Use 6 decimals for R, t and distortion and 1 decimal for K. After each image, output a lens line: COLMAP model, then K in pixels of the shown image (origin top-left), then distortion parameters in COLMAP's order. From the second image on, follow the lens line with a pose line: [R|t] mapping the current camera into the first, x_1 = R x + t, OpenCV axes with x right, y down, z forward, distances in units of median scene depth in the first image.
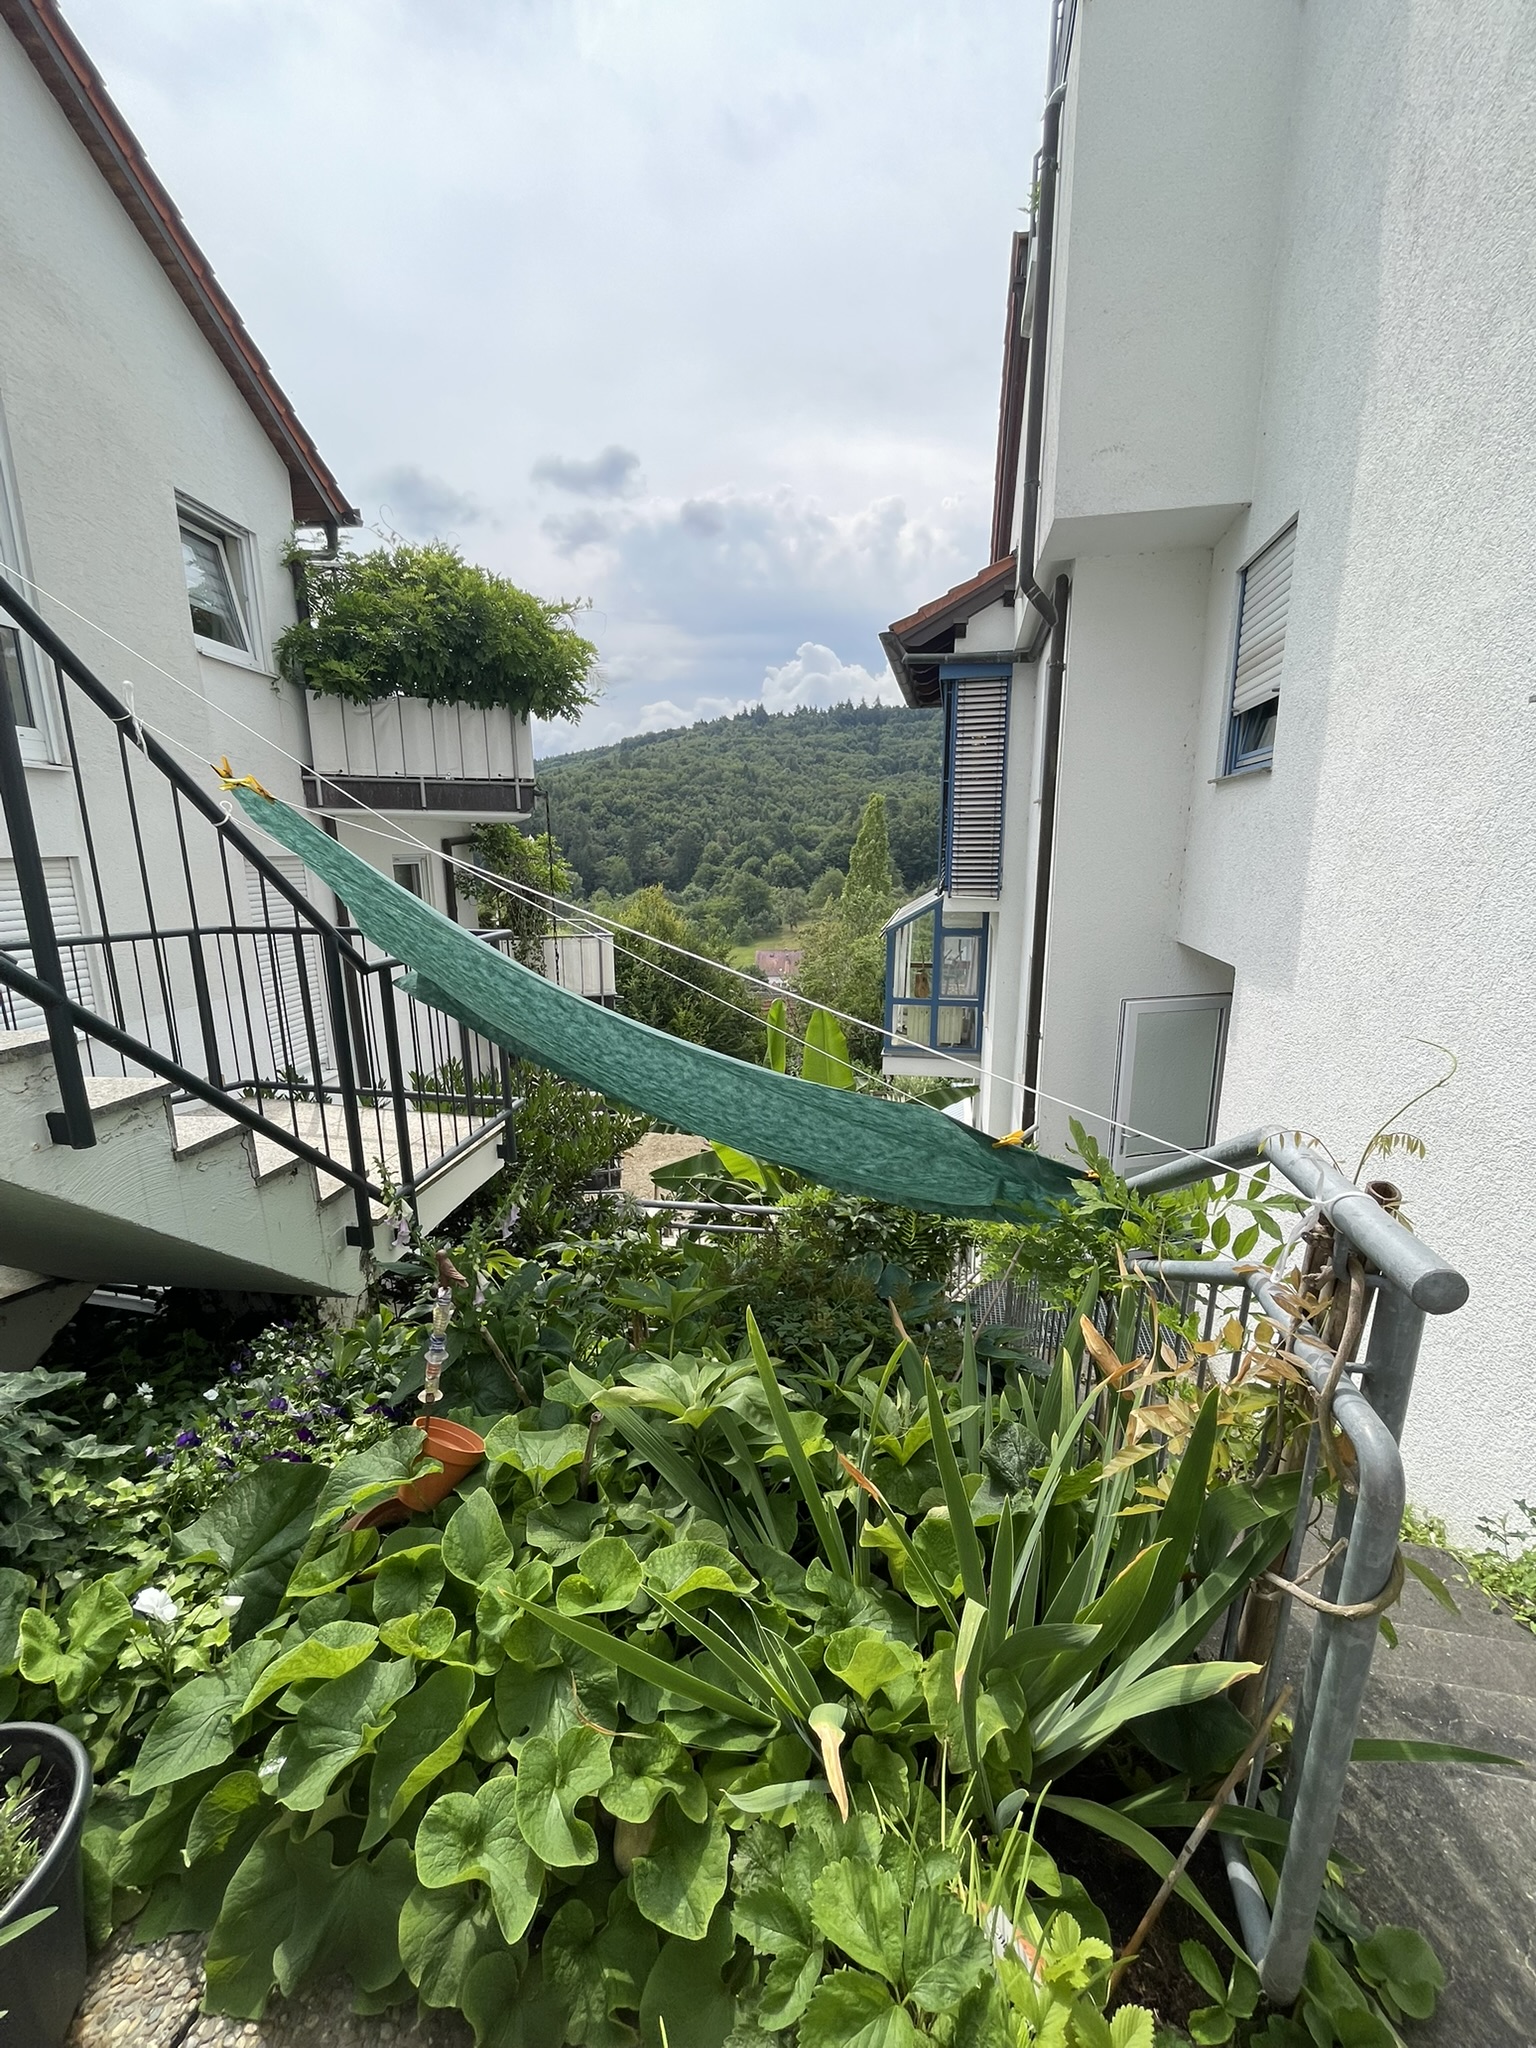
lens RADIAL K [[839.3, 0, 768.0], [0, 839.3, 1024.0], [0, 0, 1]] dist [-0.001290, -0.000278]
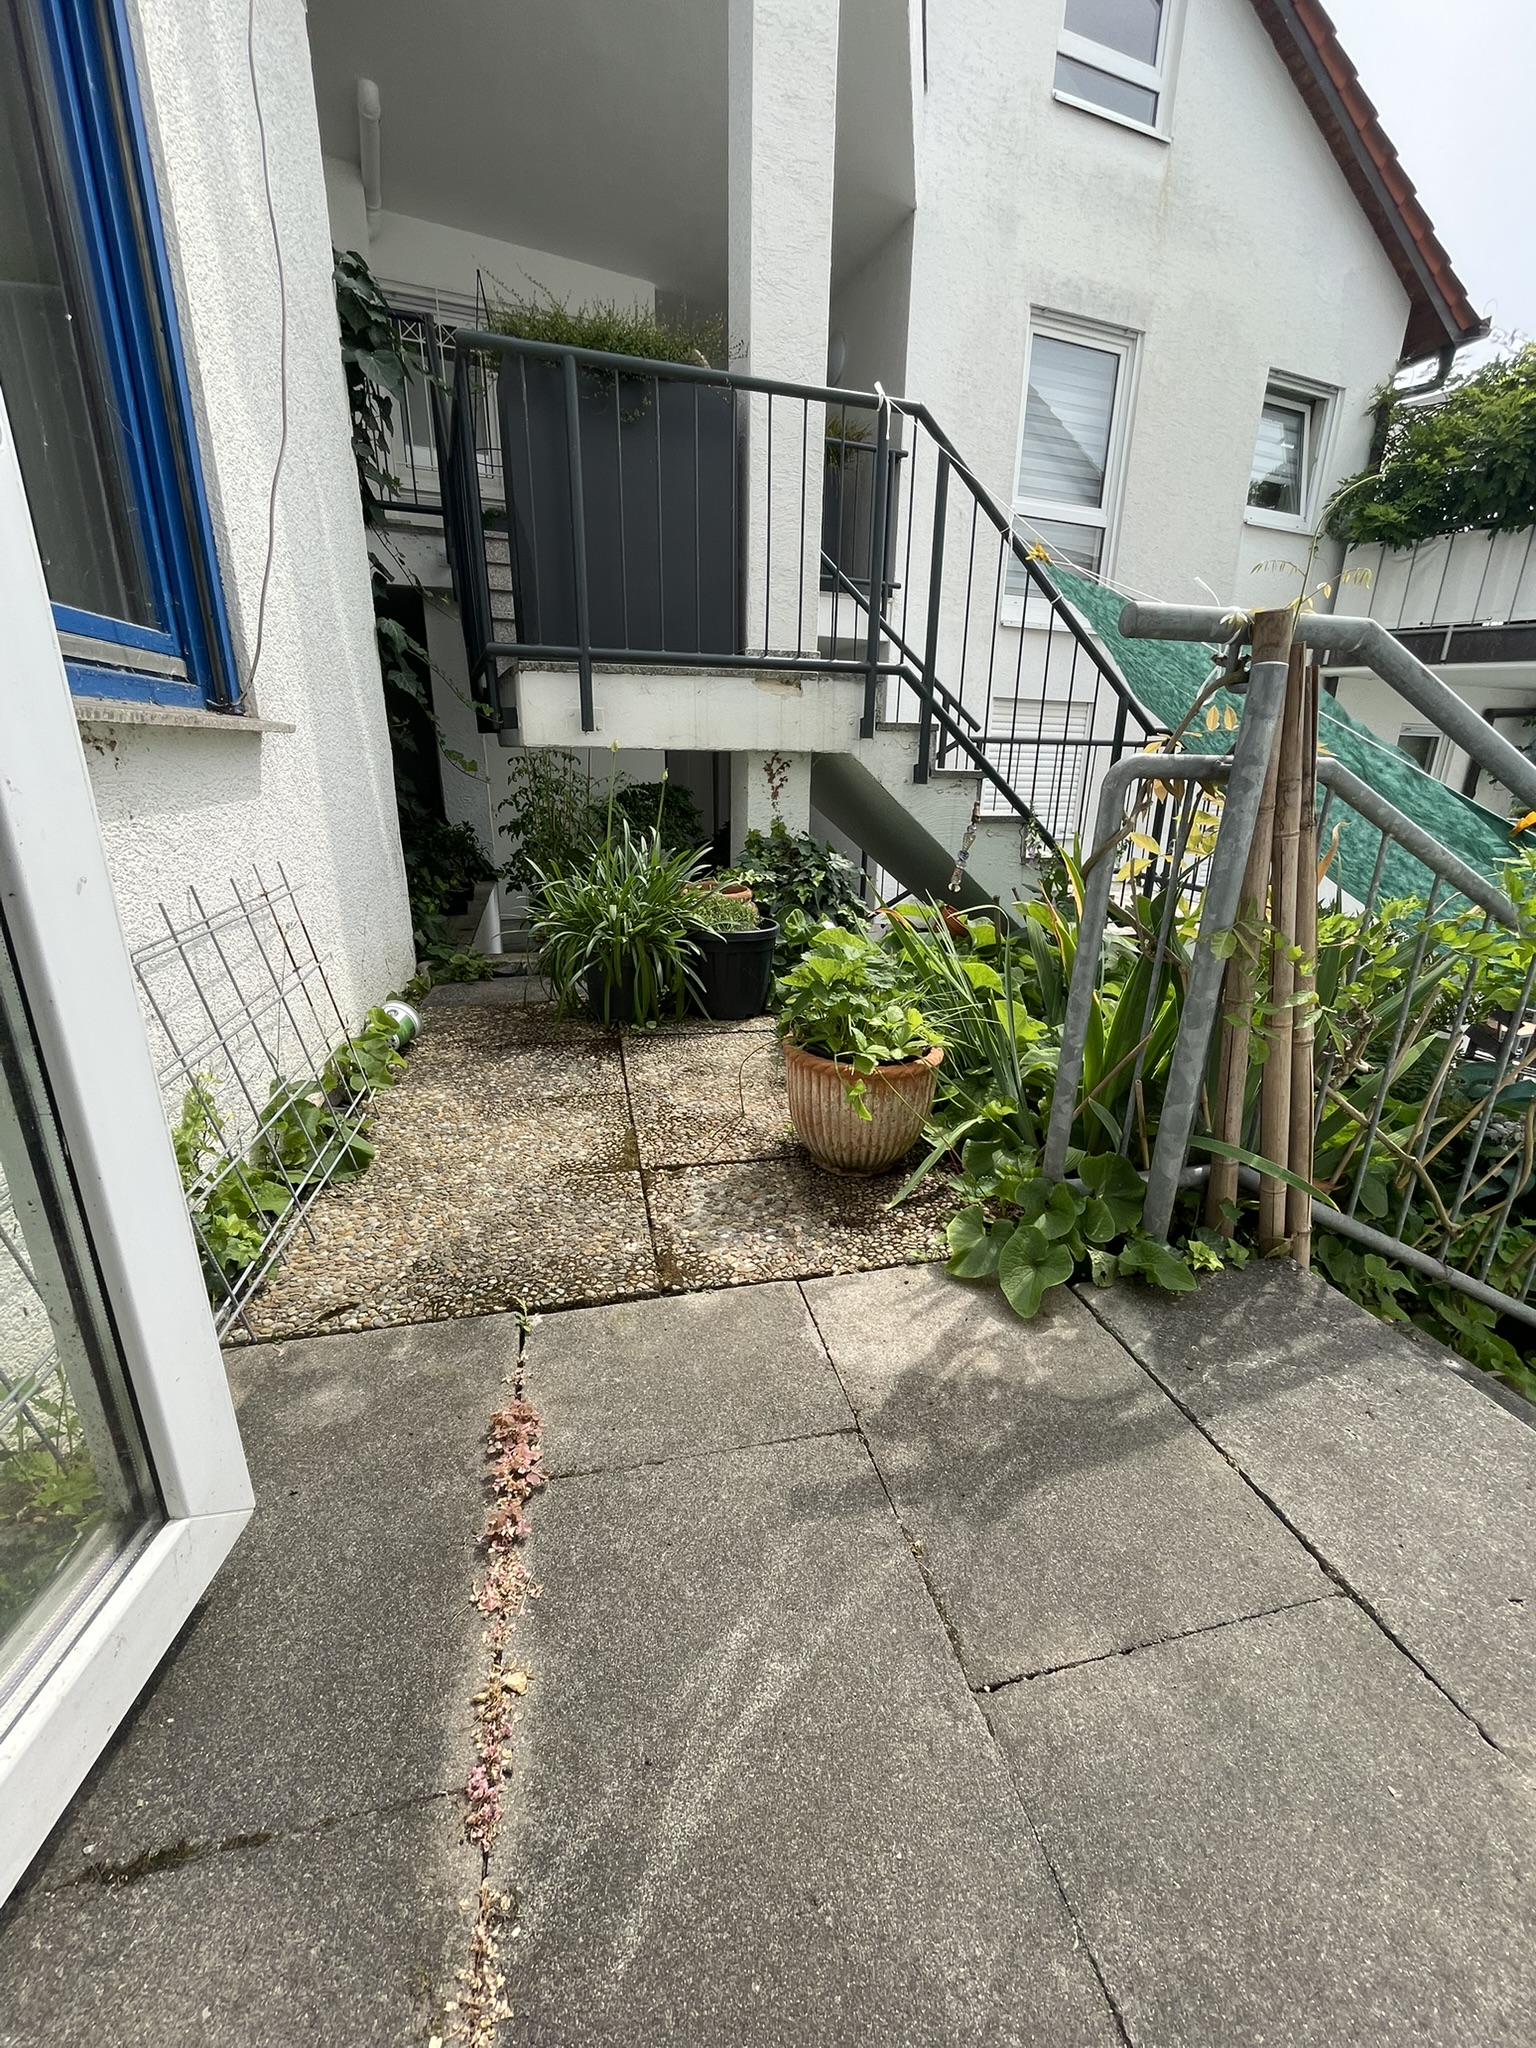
lens RADIAL K [[839.3, 0, 768.0], [0, 839.3, 1024.0], [0, 0, 1]] dist [-0.001290, -0.000278]
pose [[0.426100, 0.287887, -0.857648, 0.184861], [-0.207284, 0.953864, 0.217201, 0.076749], [0.880609, 0.085227, 0.466116, -0.027957]]
